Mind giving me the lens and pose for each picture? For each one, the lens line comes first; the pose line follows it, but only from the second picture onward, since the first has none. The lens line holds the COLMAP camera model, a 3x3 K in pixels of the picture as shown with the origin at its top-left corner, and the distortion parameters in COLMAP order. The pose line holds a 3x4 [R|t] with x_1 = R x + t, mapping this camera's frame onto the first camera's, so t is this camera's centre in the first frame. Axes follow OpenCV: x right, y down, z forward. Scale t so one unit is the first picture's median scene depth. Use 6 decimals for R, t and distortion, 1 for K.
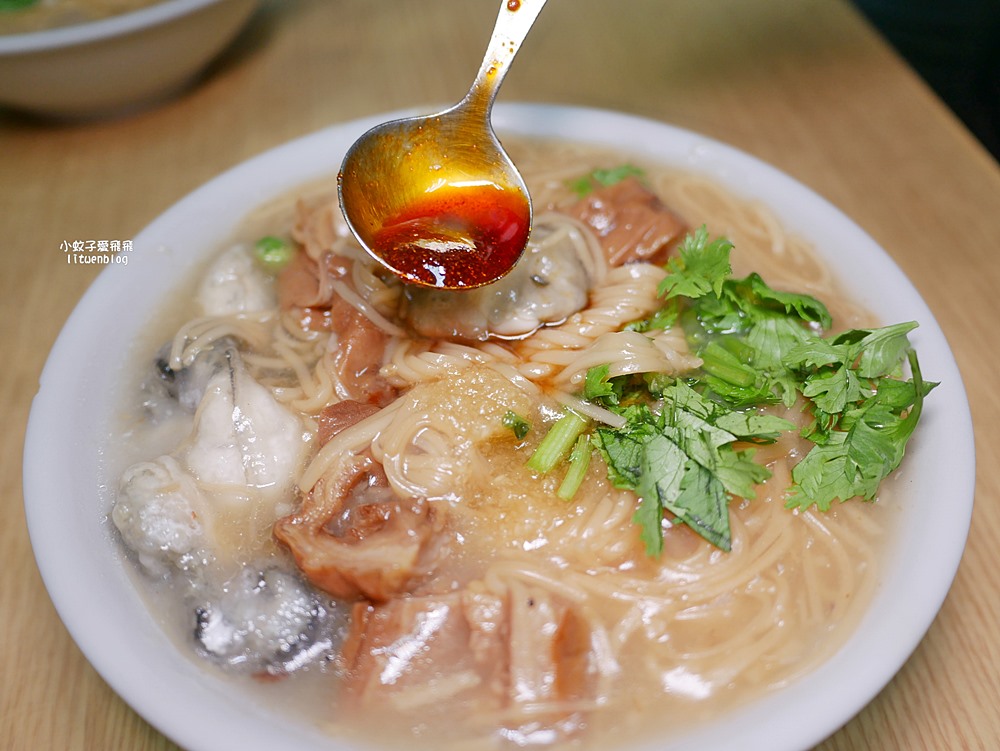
lens RADIAL K [[935.1, 0, 500.0], [0, 935.1, 375.5], [0, 0, 1]] dist [-0.021538, -0.003829]
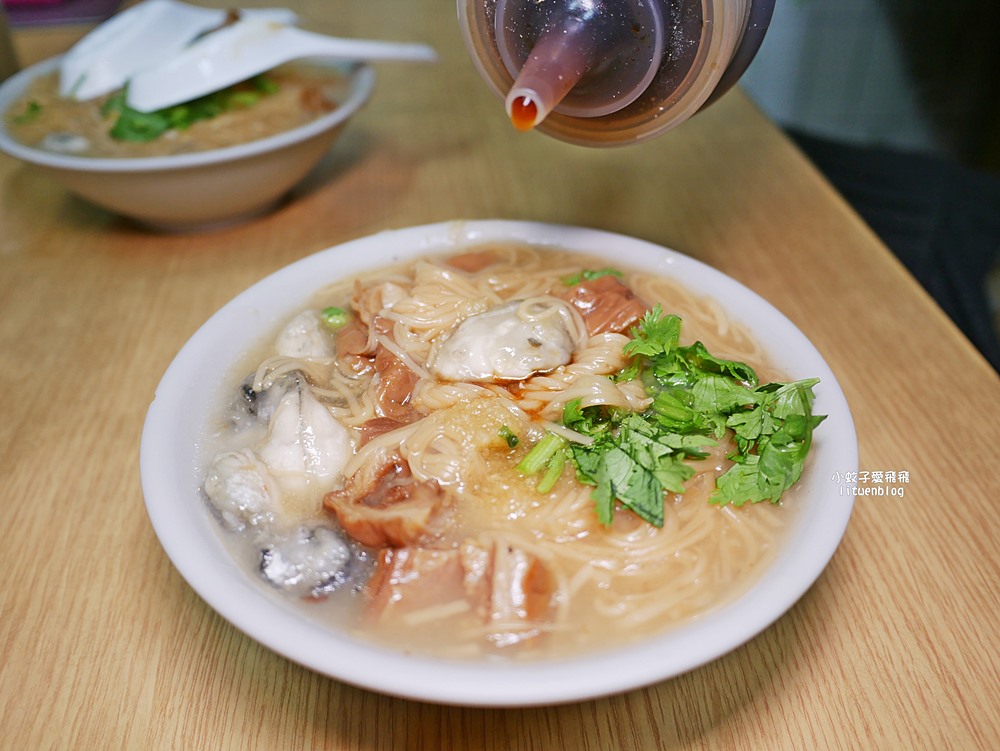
lens RADIAL K [[953.6, 0, 499.2], [0, 953.6, 410.0], [0, 0, 1]] dist [0.004721, -0.002893]
pose [[0.998184, 0.045101, -0.039926, 0.056787], [-0.050770, 0.986643, -0.154784, 0.229549], [0.032412, 0.156530, 0.987141, -0.353768]]
